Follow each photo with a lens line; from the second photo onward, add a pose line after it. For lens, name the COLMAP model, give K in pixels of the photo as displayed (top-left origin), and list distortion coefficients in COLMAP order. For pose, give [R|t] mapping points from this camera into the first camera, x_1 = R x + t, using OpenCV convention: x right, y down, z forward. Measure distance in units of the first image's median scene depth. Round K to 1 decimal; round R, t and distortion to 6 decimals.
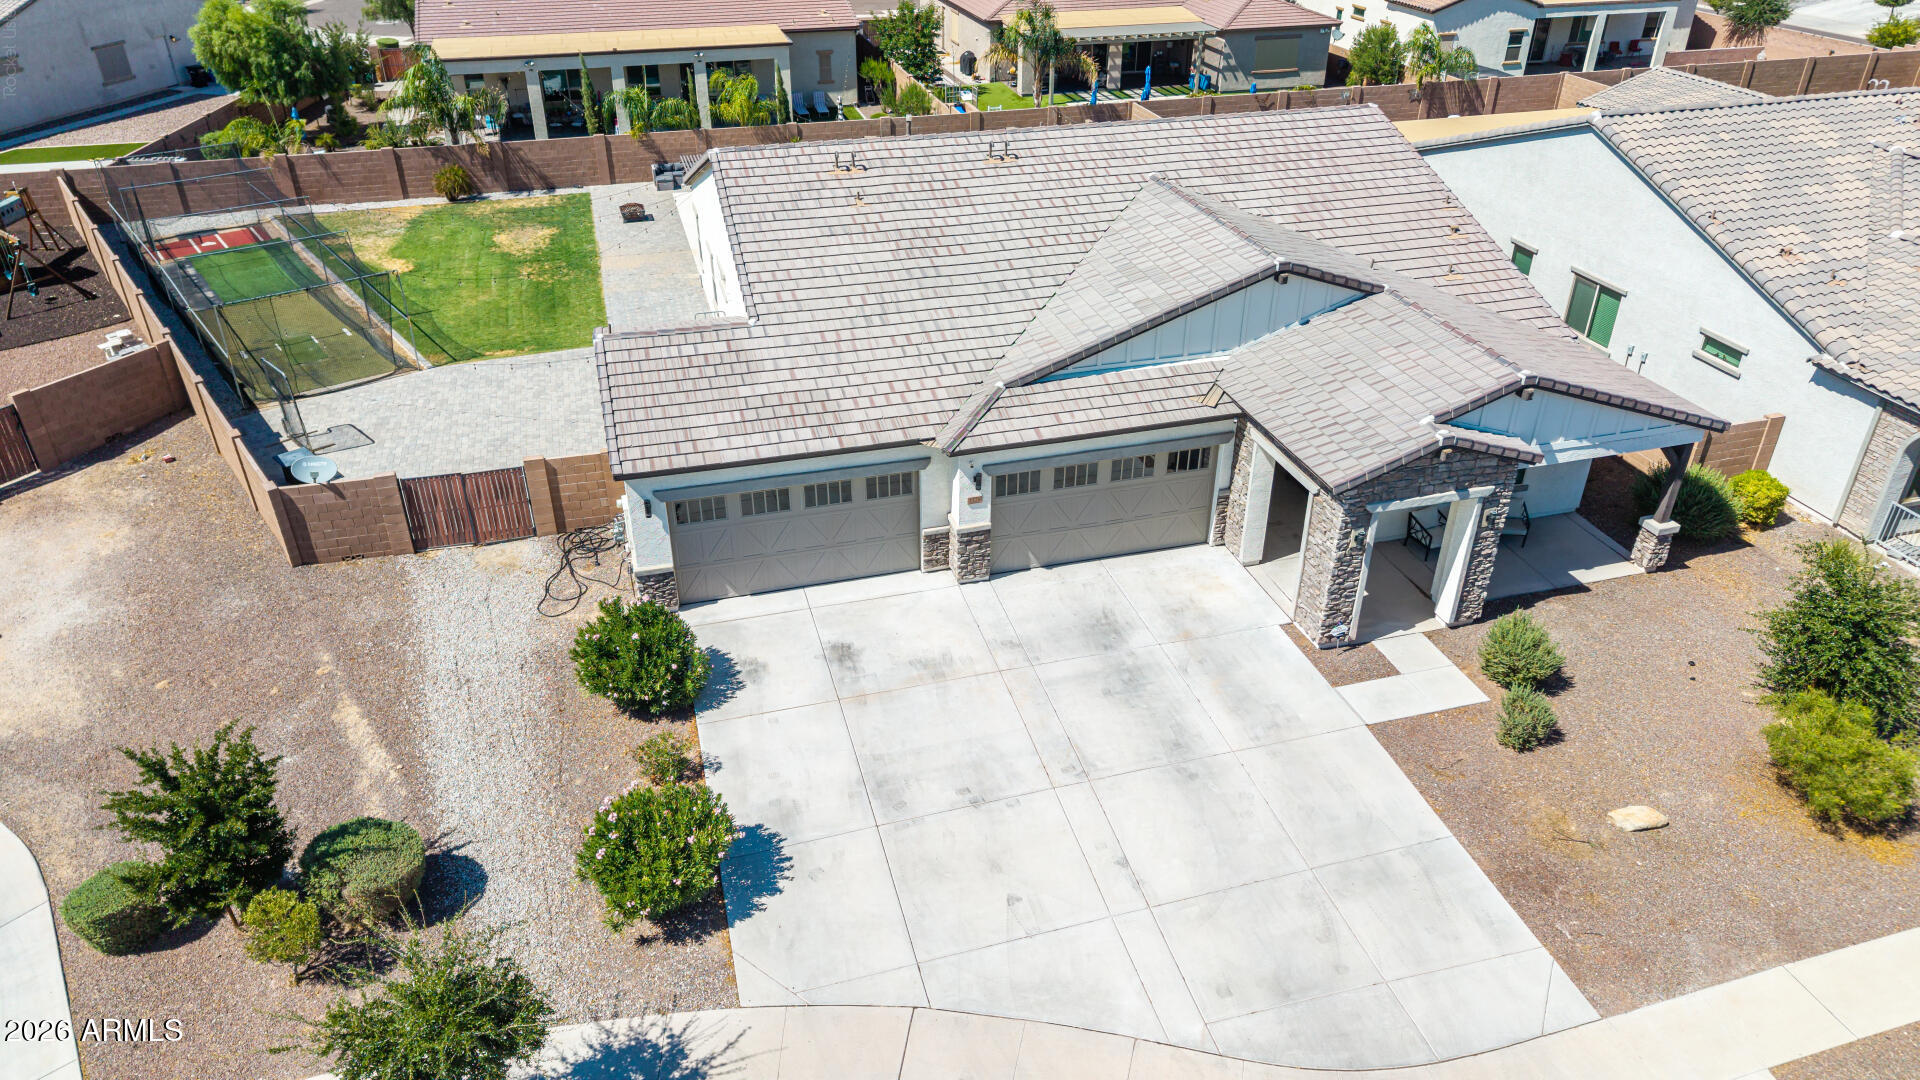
lens RADIAL K [[1287.3, 0, 958.3], [0, 1287.3, 532.3], [0, 0, 1]] dist [0.026116, -0.023943]
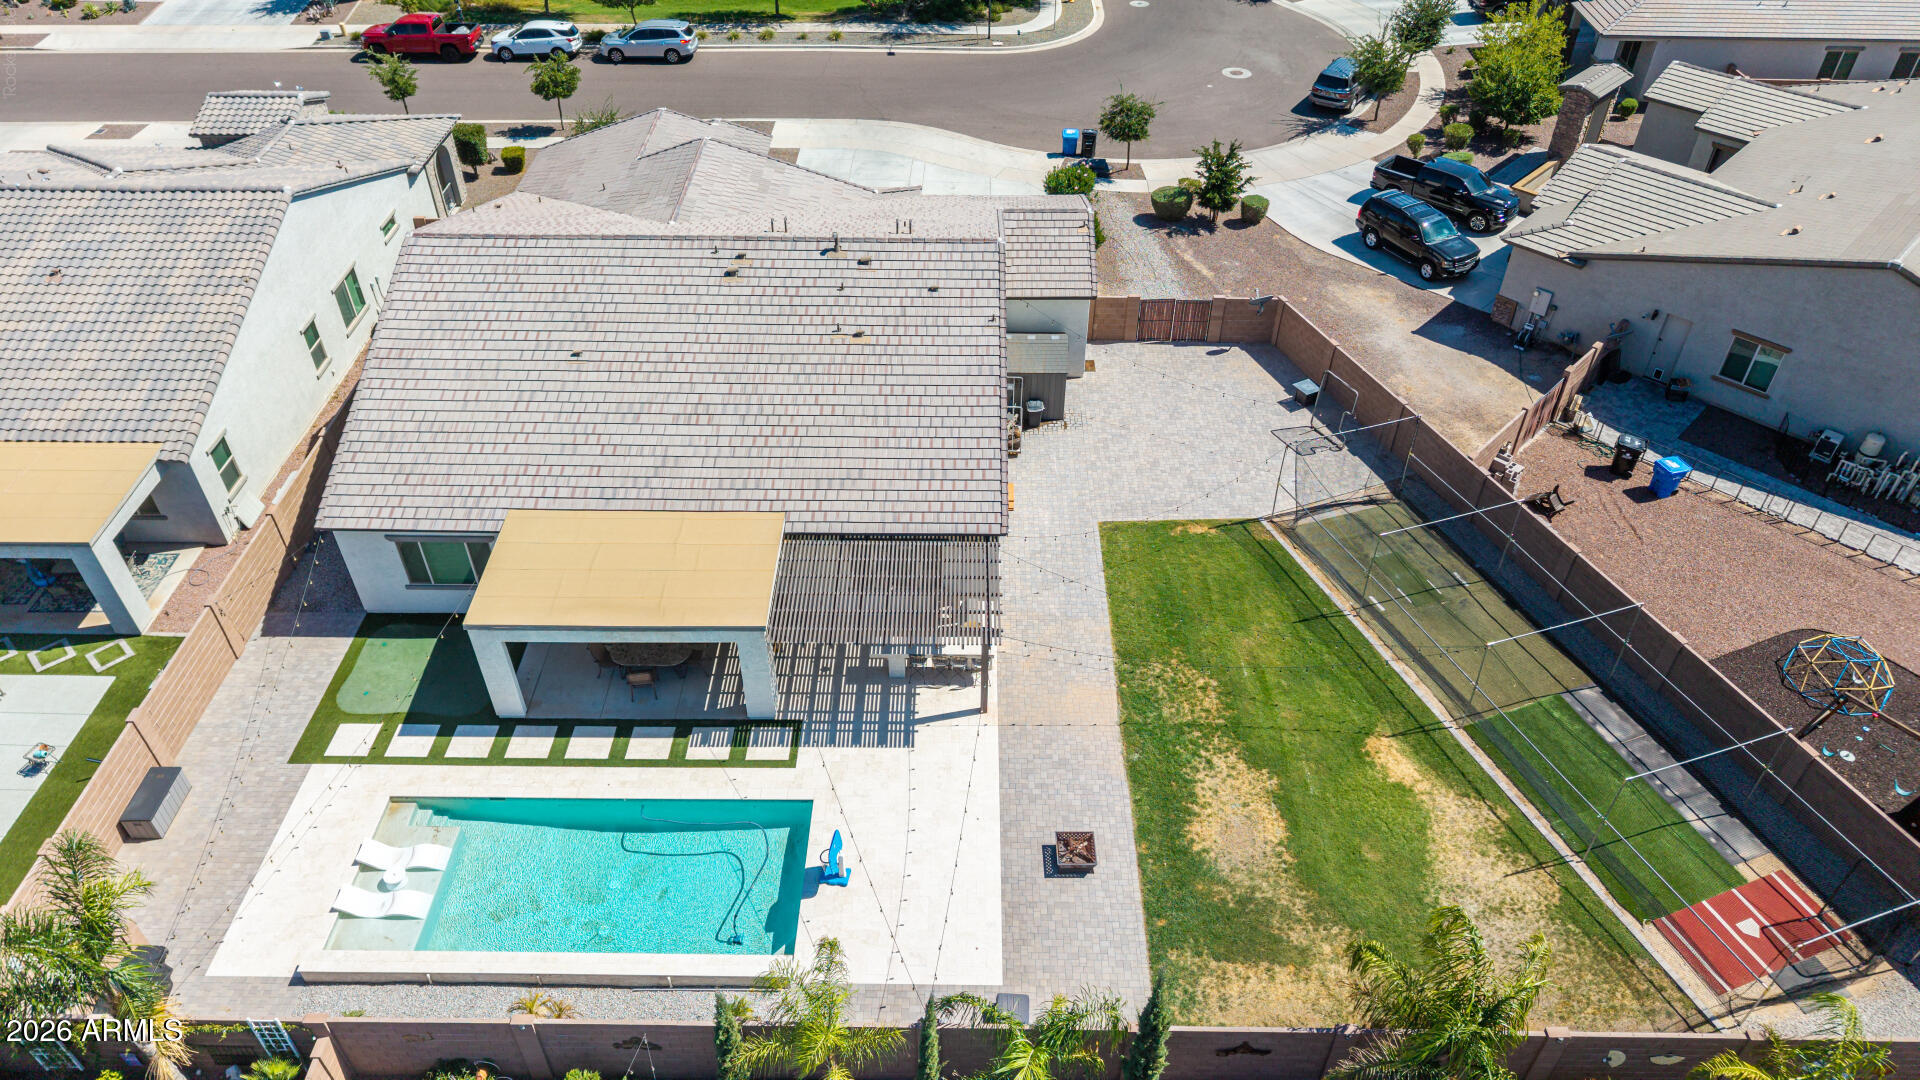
lens RADIAL K [[1287.3, 0, 958.3], [0, 1287.3, 532.3], [0, 0, 1]] dist [0.026116, -0.023943]
pose [[-0.958869, -0.183992, 0.216142, -0.536465], [0.143221, 0.343821, 0.928049, -1.551016], [-0.245068, 0.920833, -0.303327, 1.877999]]
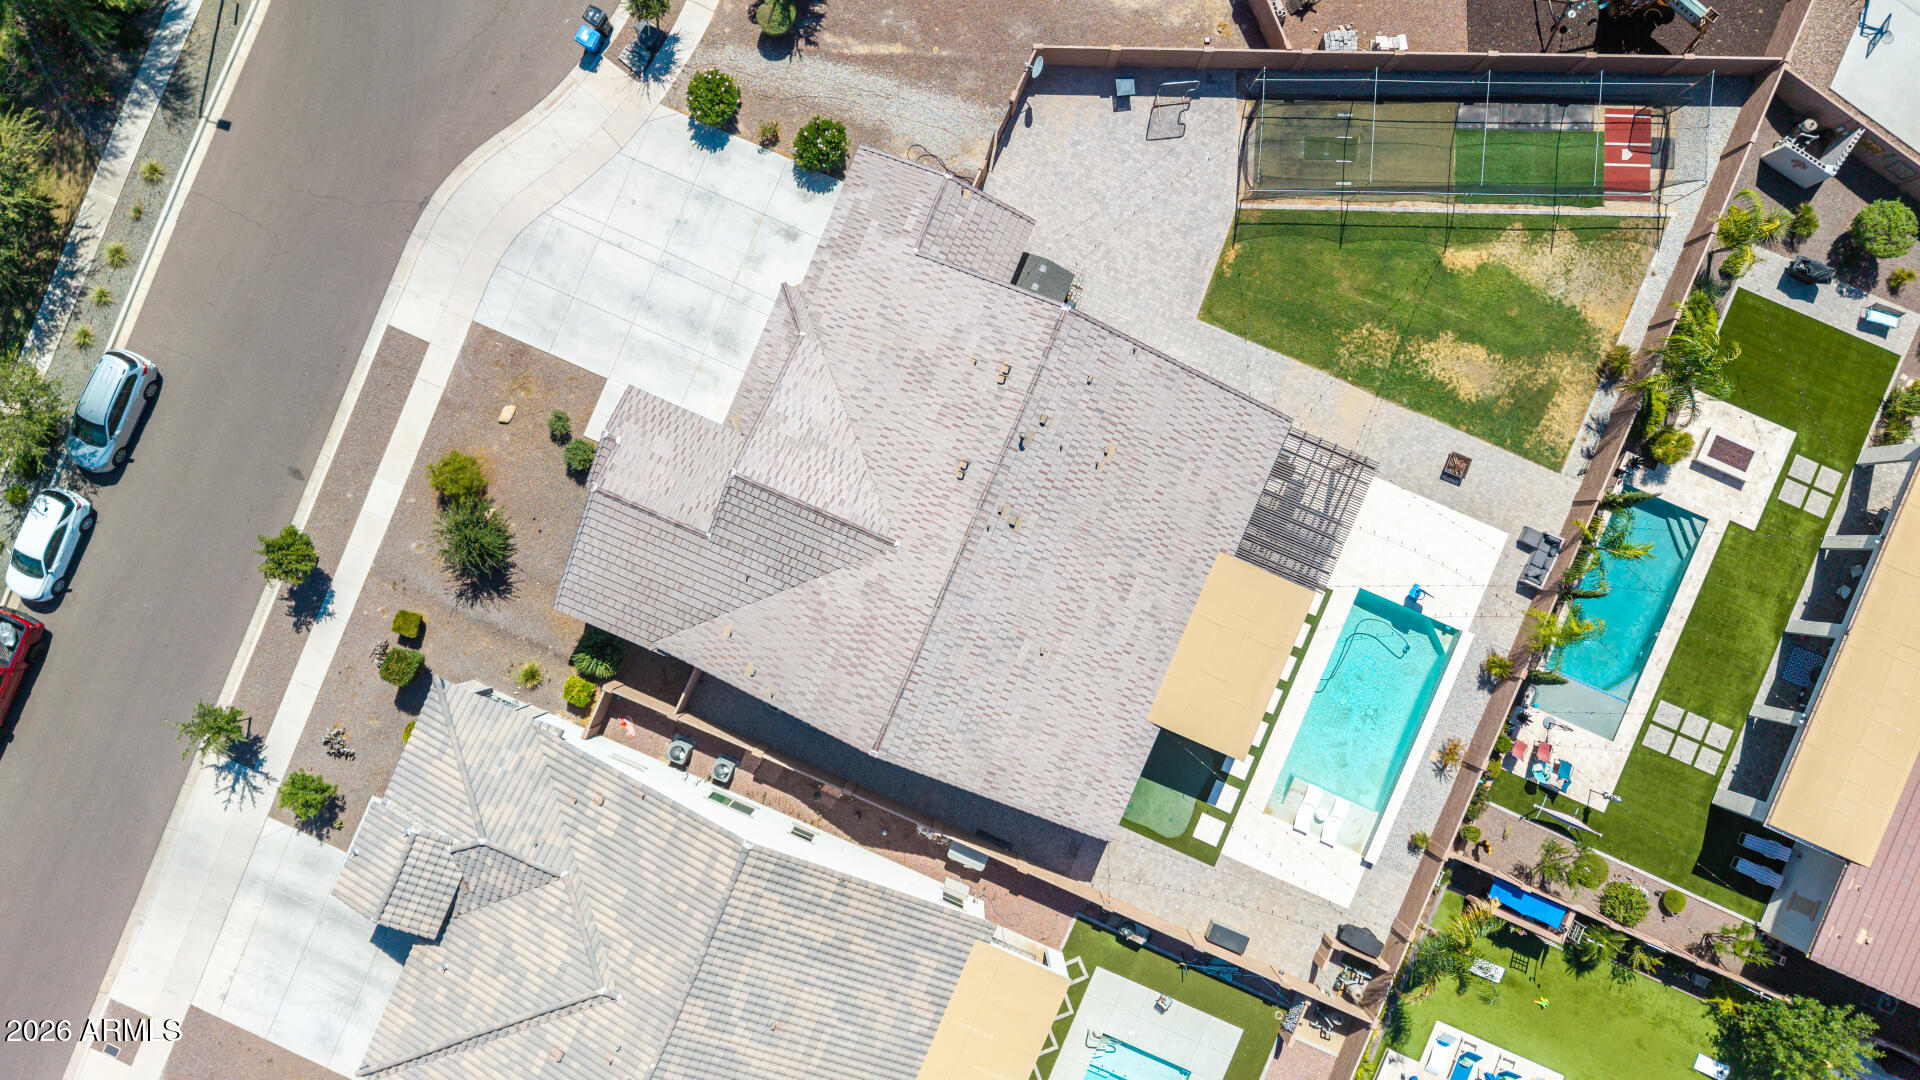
lens RADIAL K [[1287.3, 0, 958.3], [0, 1287.3, 532.3], [0, 0, 1]] dist [0.026116, -0.023943]
pose [[-0.630794, 0.775904, -0.008471, 0.125895], [-0.394521, -0.311298, 0.864550, -1.865976], [0.668171, 0.548696, 0.502475, 0.338786]]
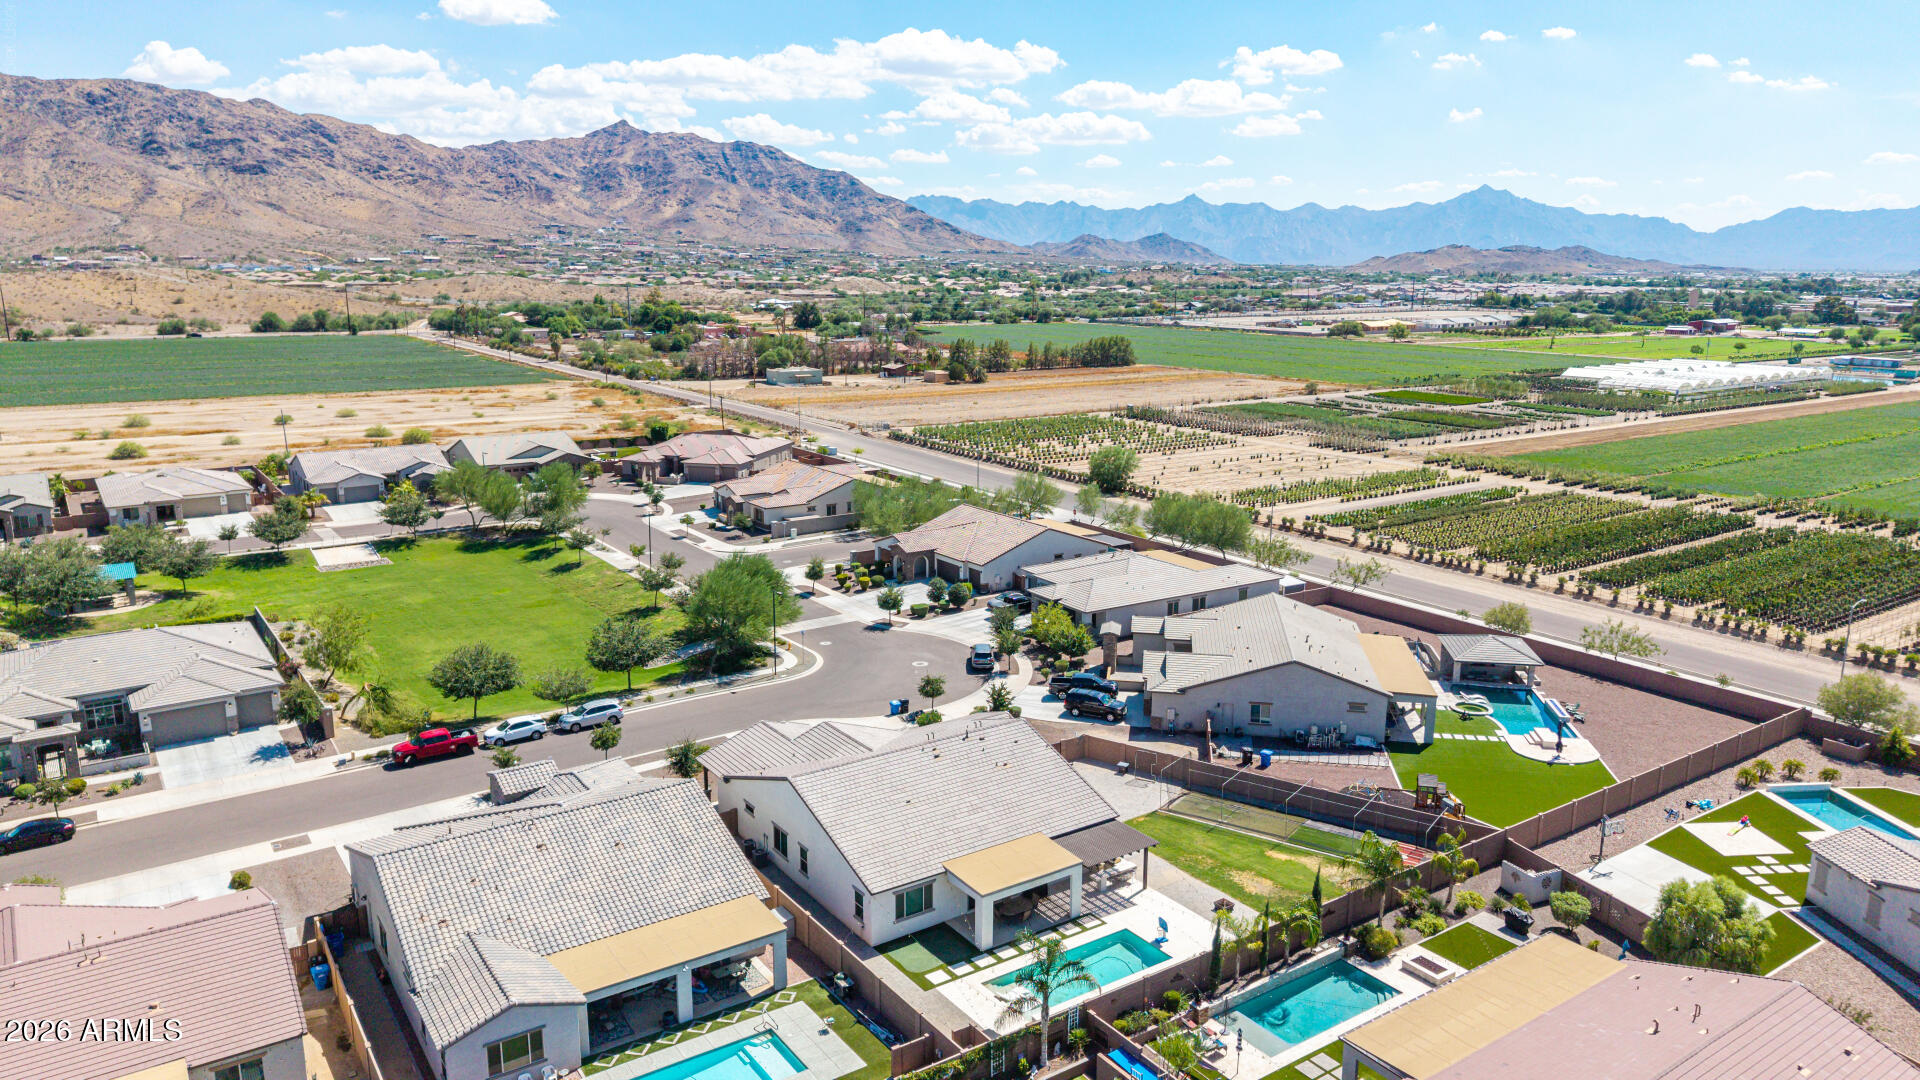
lens RADIAL K [[1282.9, 0, 963.0], [0, 1282.9, 540.3], [0, 0, 1]] dist [0.047522, -0.071353]
pose [[-0.946295, 0.065318, -0.316637, 0.913313], [-0.168607, 0.735945, 0.655710, -2.741819], [0.275857, 0.673883, -0.685409, 2.990447]]
